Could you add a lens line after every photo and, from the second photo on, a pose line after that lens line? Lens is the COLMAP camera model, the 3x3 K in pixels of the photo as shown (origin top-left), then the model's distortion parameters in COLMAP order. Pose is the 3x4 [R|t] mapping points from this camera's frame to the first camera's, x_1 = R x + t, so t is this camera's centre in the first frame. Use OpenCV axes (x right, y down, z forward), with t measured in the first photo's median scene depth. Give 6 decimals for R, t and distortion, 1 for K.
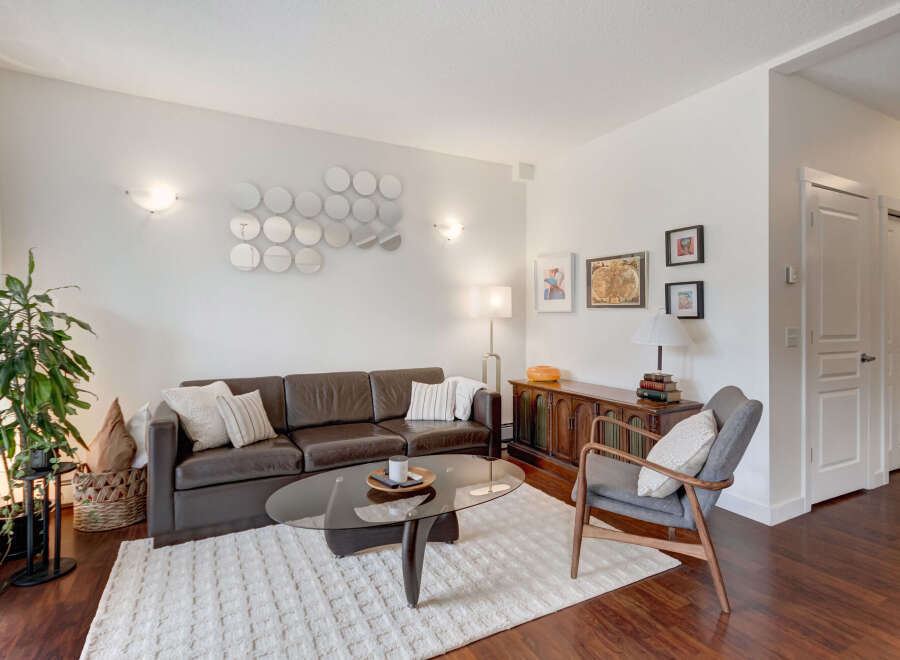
lens RADIAL K [[463.4, 0, 444.3], [0, 463.4, 314.1], [0, 0, 1]] dist [0.001943, 0.000011]
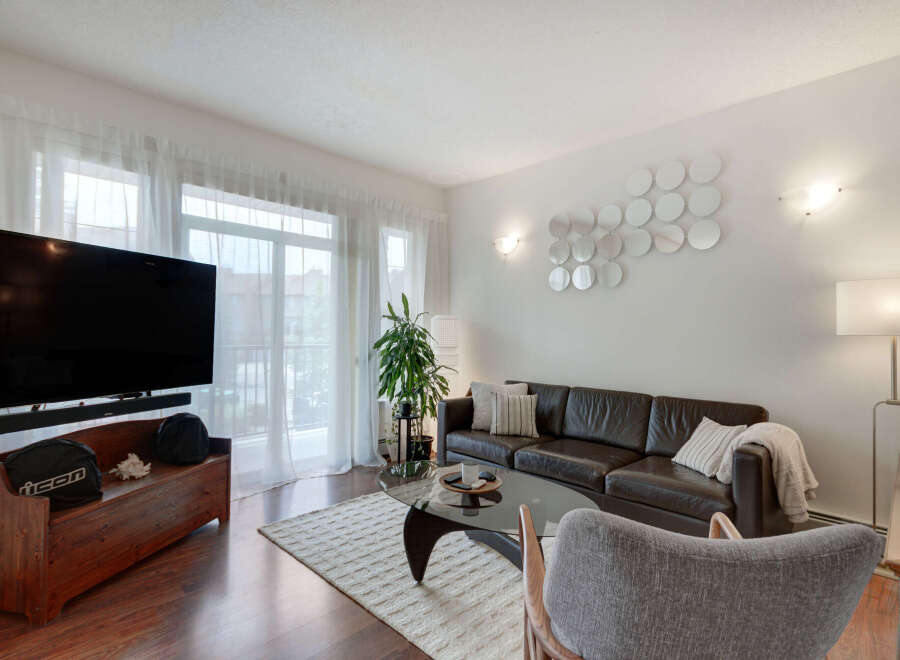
lens RADIAL K [[463.4, 0, 444.3], [0, 463.4, 314.1], [0, 0, 1]] dist [0.001943, 0.000011]
pose [[0.279811, -0.027072, -0.959673, 0.585693], [0.008464, 0.999633, -0.025731, -0.009848], [0.960018, -0.000923, 0.279938, 0.395457]]
